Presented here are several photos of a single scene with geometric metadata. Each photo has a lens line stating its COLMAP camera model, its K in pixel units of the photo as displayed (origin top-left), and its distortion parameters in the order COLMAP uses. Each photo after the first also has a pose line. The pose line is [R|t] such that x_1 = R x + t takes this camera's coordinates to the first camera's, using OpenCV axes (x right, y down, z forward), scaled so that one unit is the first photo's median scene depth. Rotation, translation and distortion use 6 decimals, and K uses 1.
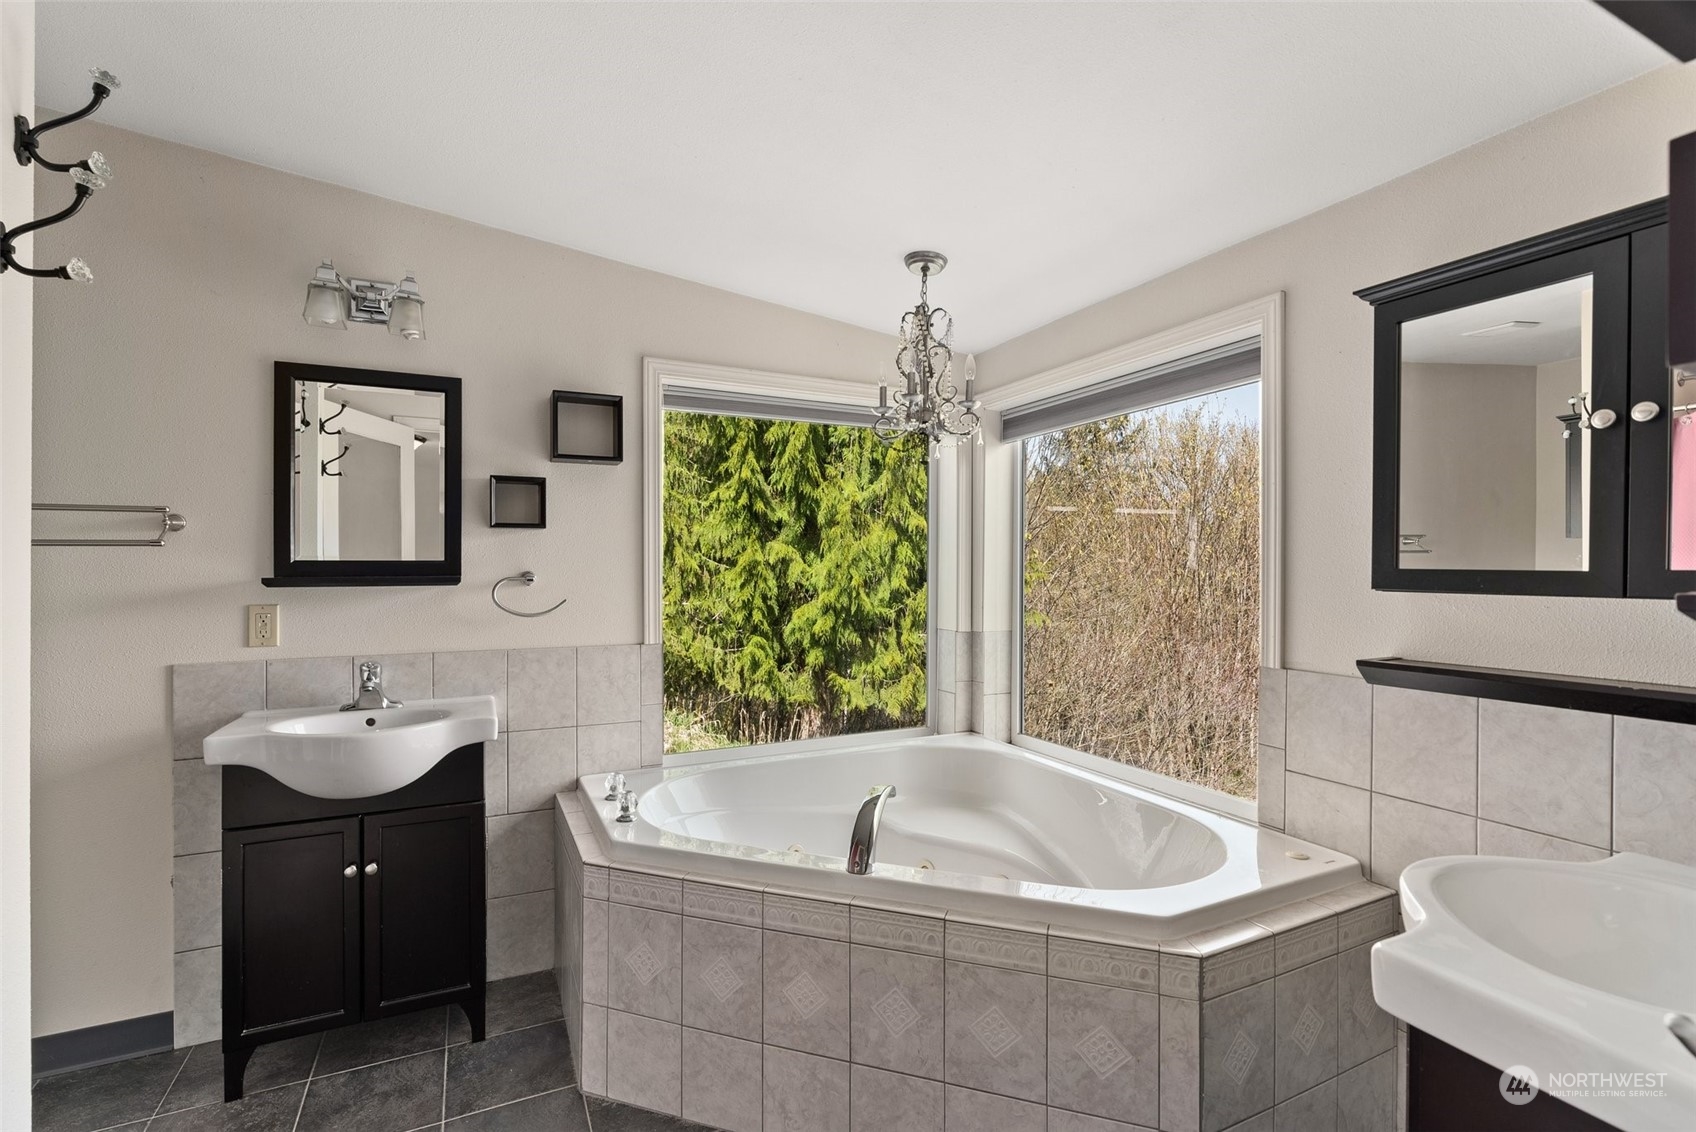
lens RADIAL K [[767.6, 0, 845.3], [0, 767.6, 568.6], [0, 0, 1]] dist [-0.005050, 0.001736]
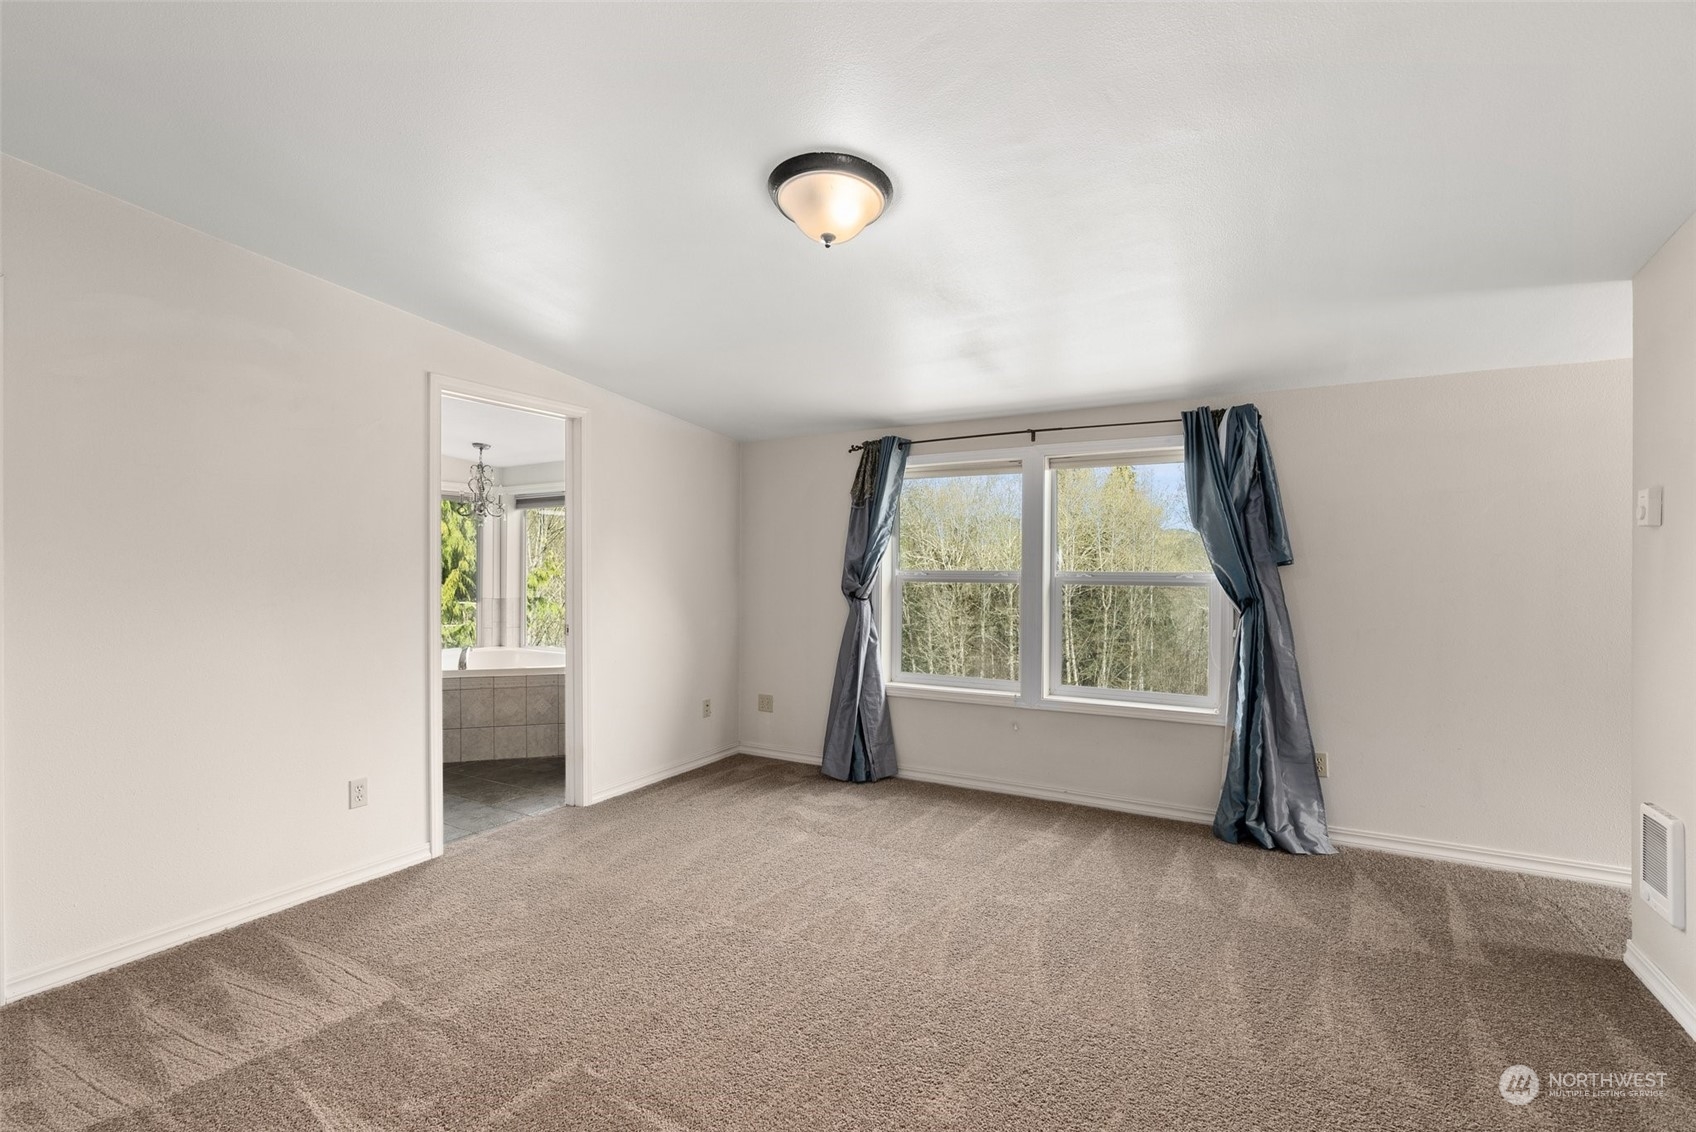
lens RADIAL K [[767.6, 0, 840.0], [0, 767.6, 566.2], [0, 0, 1]] dist [-0.005050, 0.001736]
pose [[0.832229, -0.001102, 0.554431, -0.345416], [0.000259, 0.999999, 0.001599, -0.013455], [-0.554432, -0.001187, 0.832228, -1.930664]]
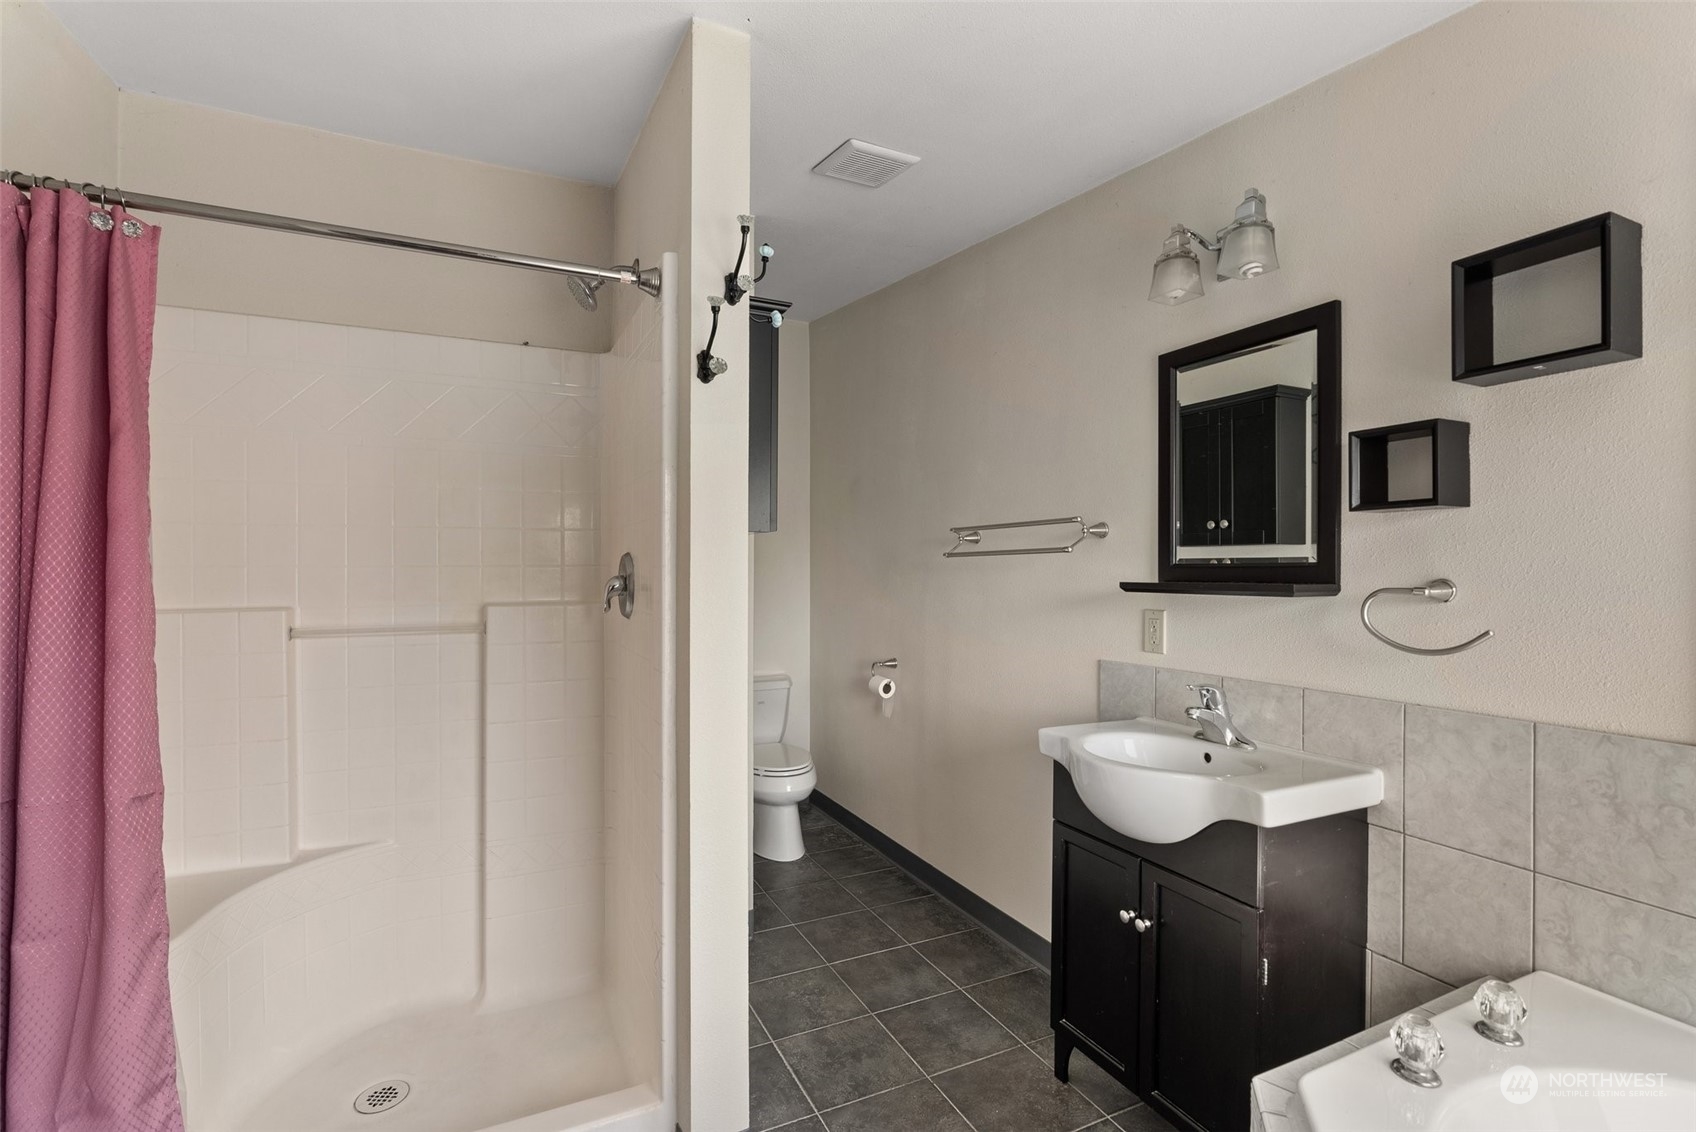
lens RADIAL K [[767.6, 0, 848.7], [0, 767.6, 568.8], [0, 0, 1]] dist [-0.005050, 0.001736]
pose [[-0.015855, -0.000142, -0.999874, 0.193385], [-0.001147, 0.999999, -0.000124, -0.003449], [0.999874, 0.001145, -0.015855, 0.551301]]
